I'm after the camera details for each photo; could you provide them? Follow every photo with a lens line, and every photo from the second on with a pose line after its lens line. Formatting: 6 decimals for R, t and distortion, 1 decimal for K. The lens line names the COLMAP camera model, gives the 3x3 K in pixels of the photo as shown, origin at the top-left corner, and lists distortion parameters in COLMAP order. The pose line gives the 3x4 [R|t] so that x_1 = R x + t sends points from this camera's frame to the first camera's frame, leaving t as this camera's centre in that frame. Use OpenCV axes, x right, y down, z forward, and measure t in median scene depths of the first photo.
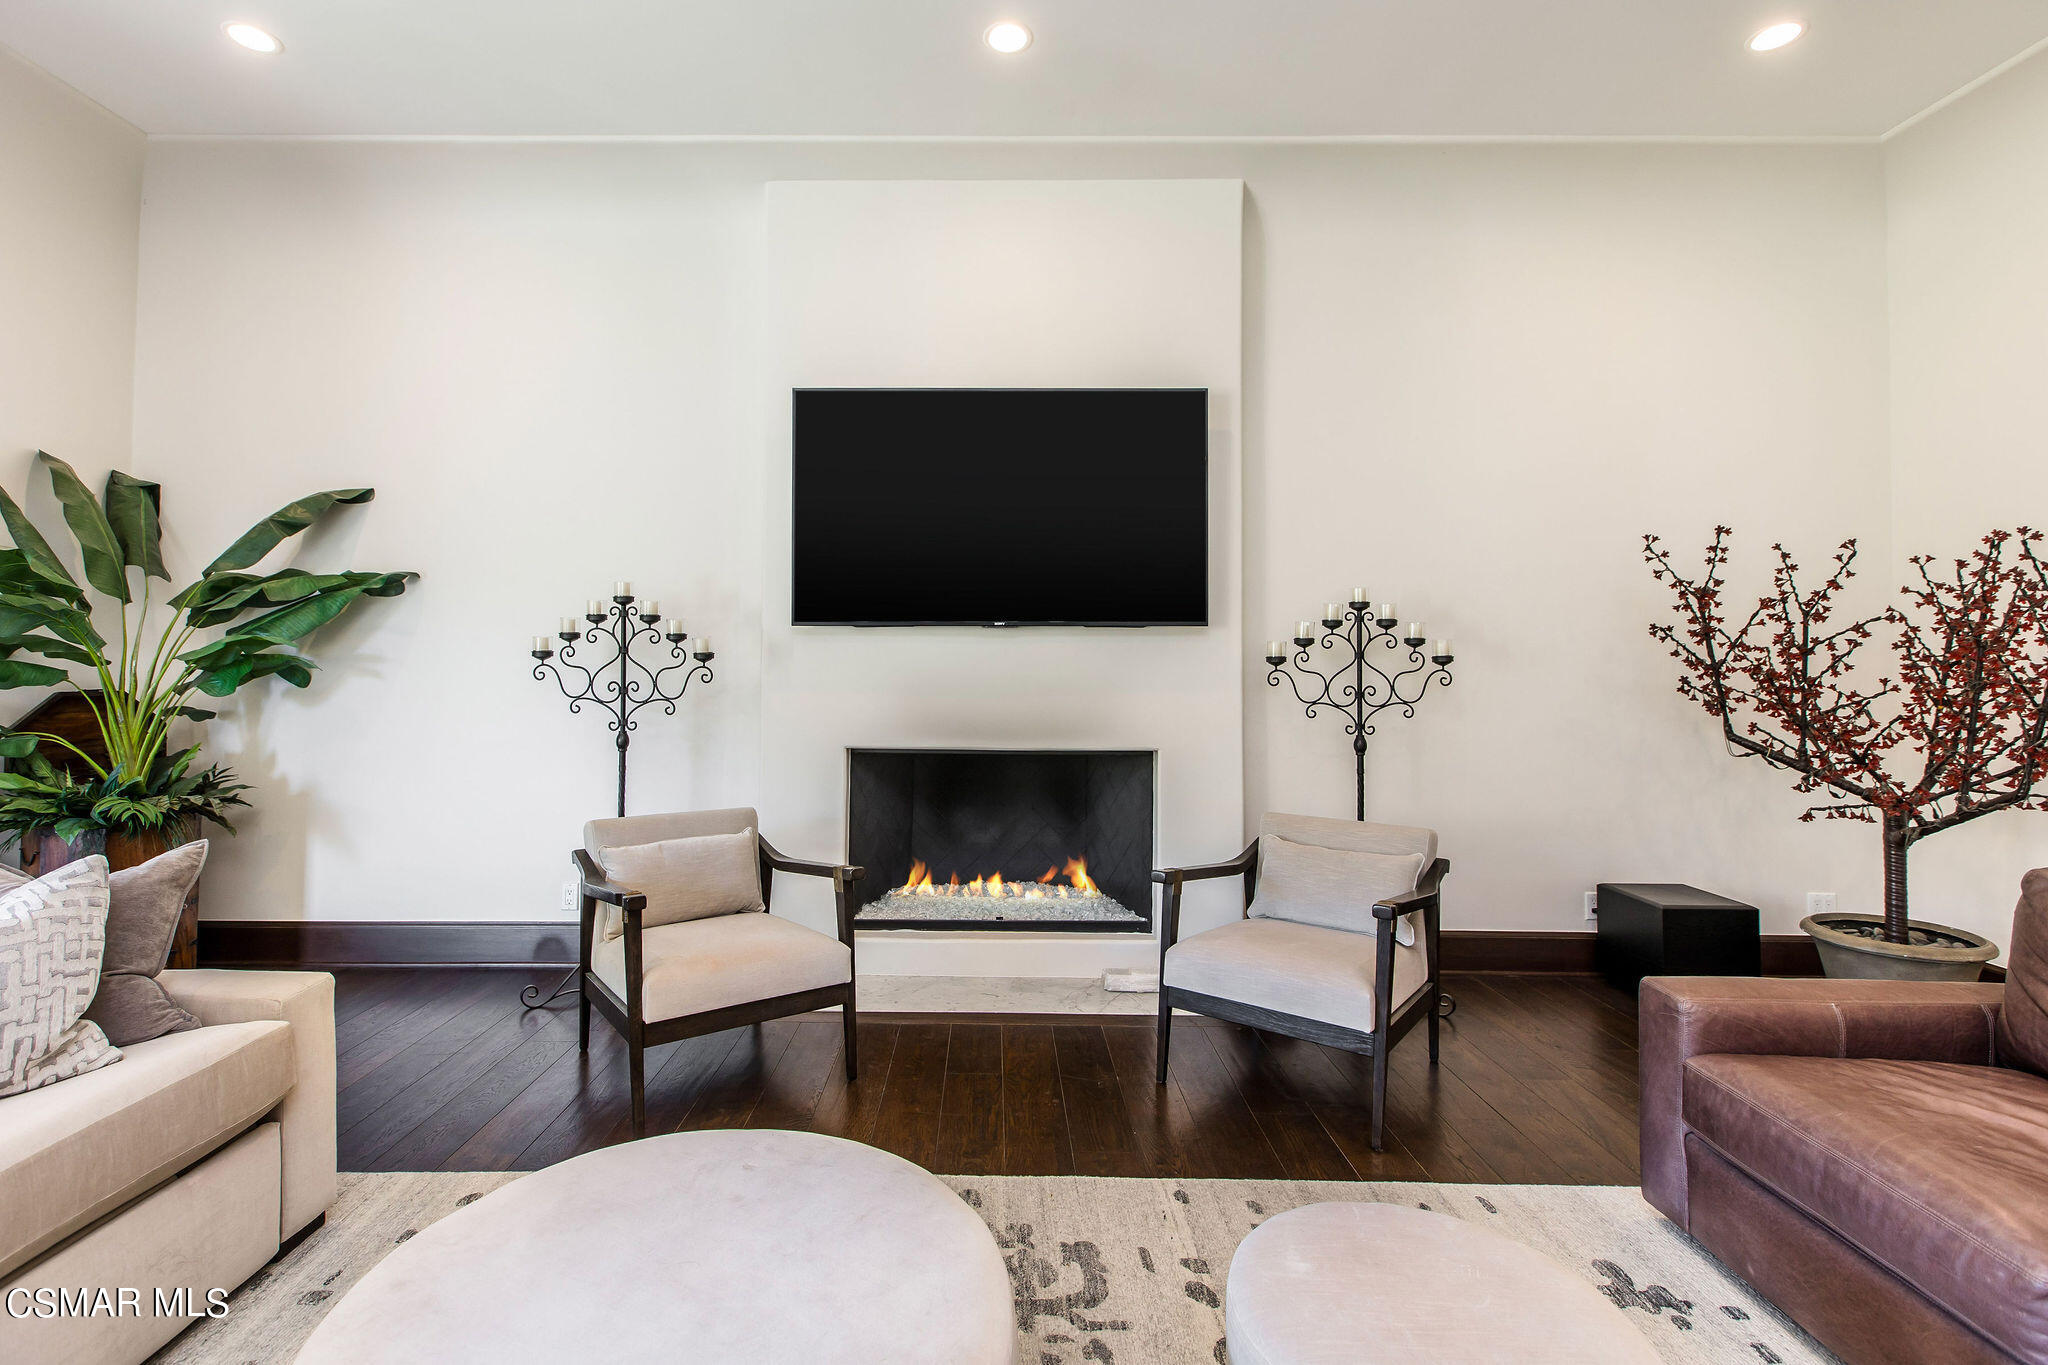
lens RADIAL K [[936.8, 0, 992.7], [0, 936.8, 637.0], [0, 0, 1]] dist [0.002882, -0.000426]
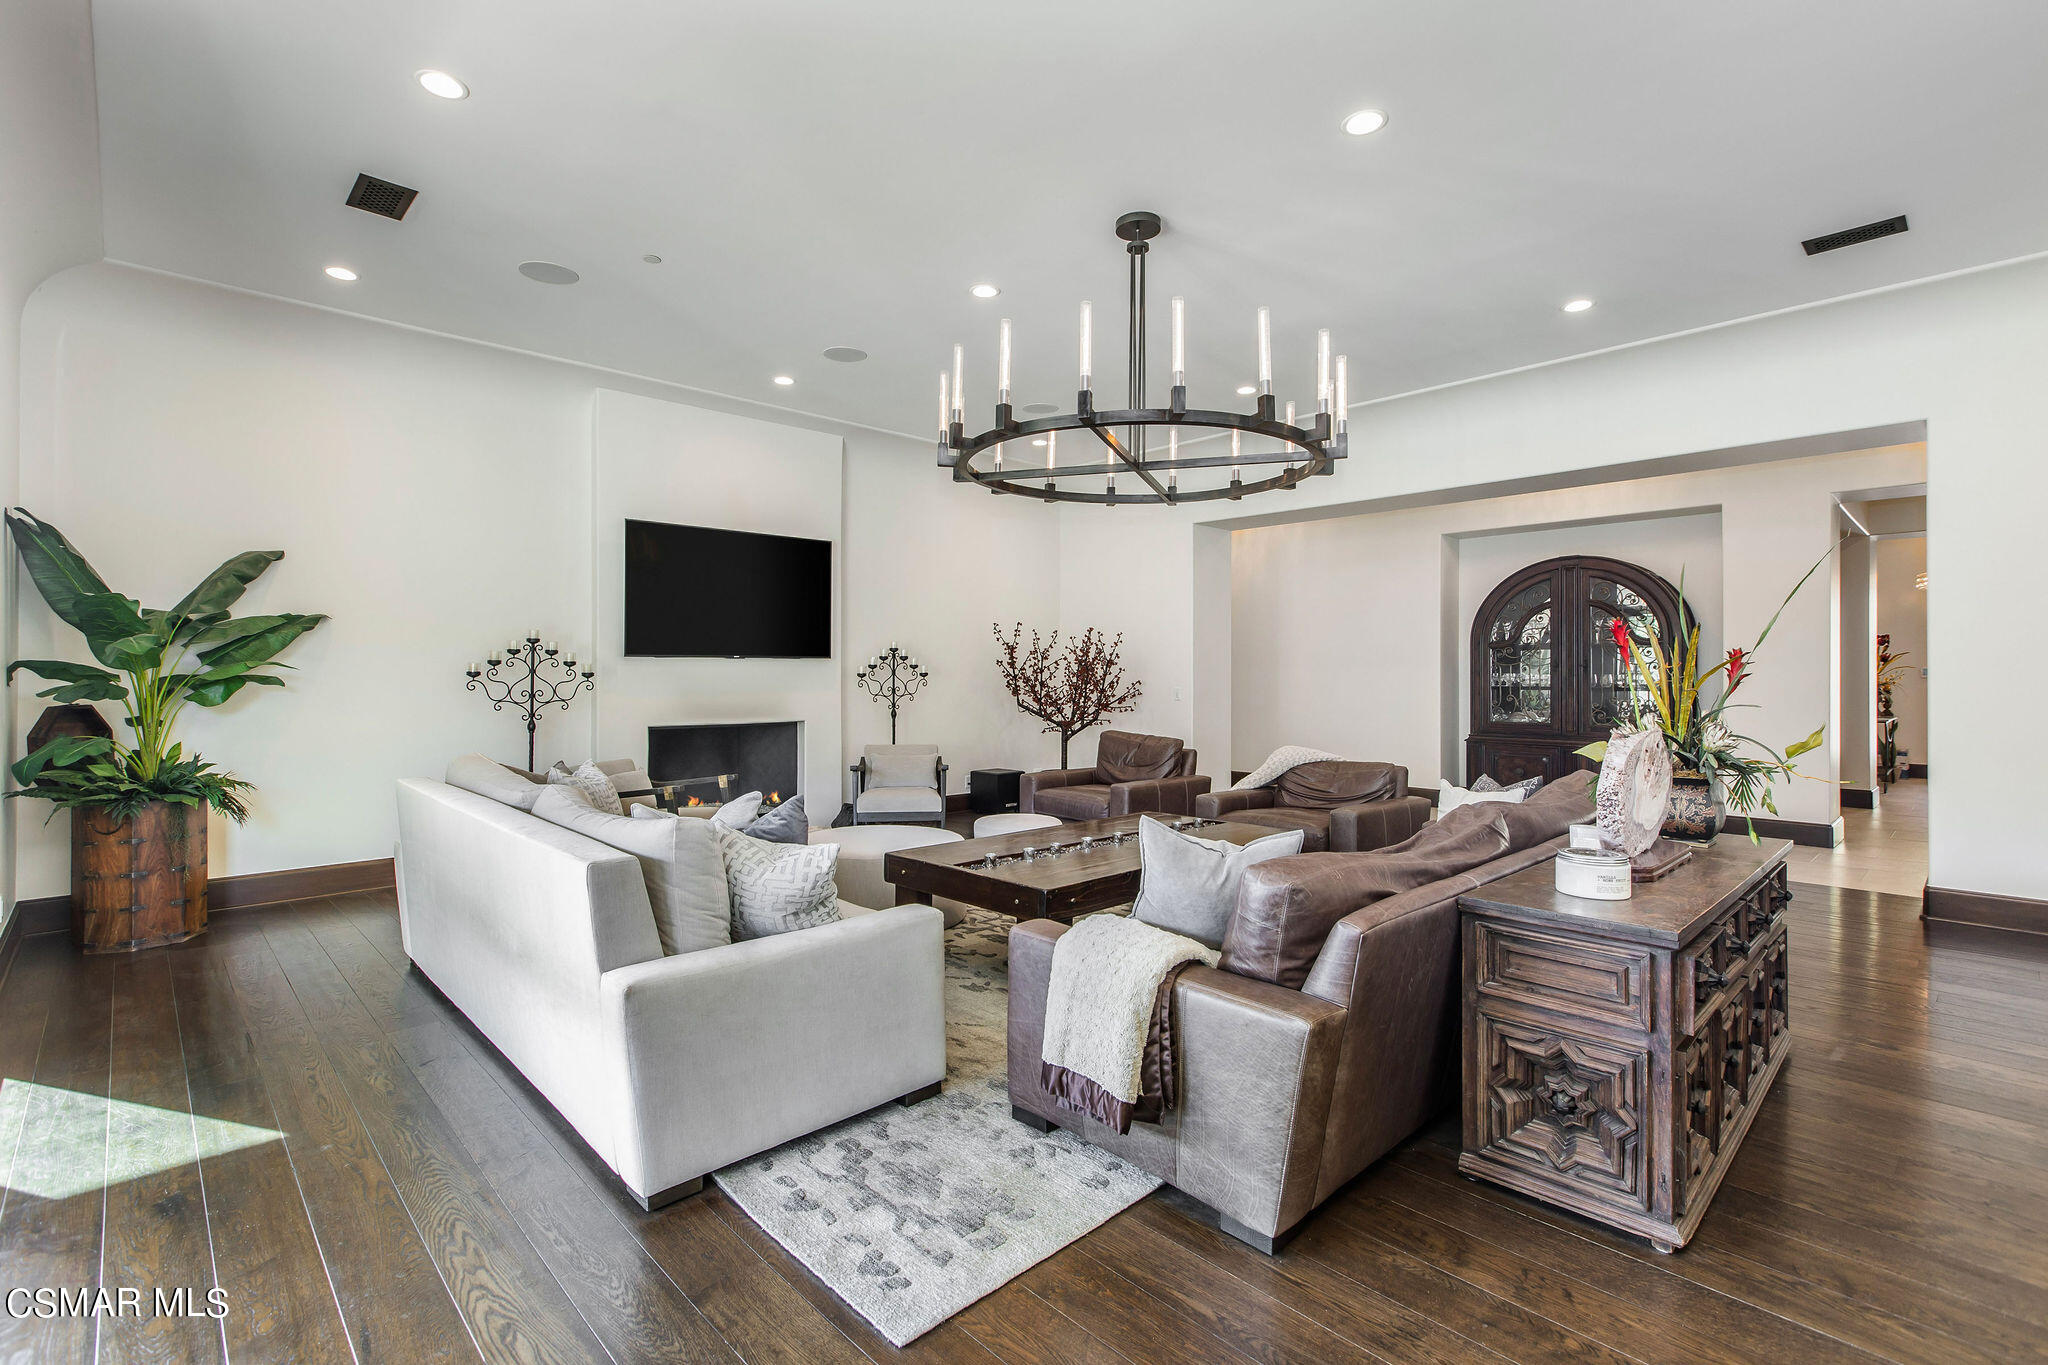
lens RADIAL K [[936.8, 0, 1024.7], [0, 936.8, 680.0], [0, 0, 1]] dist [0.002882, -0.000426]
pose [[0.714480, -0.009378, 0.699593, -0.962065], [-0.017799, 0.999343, 0.031574, -0.039451], [-0.699430, -0.035011, 0.713843, -0.807292]]
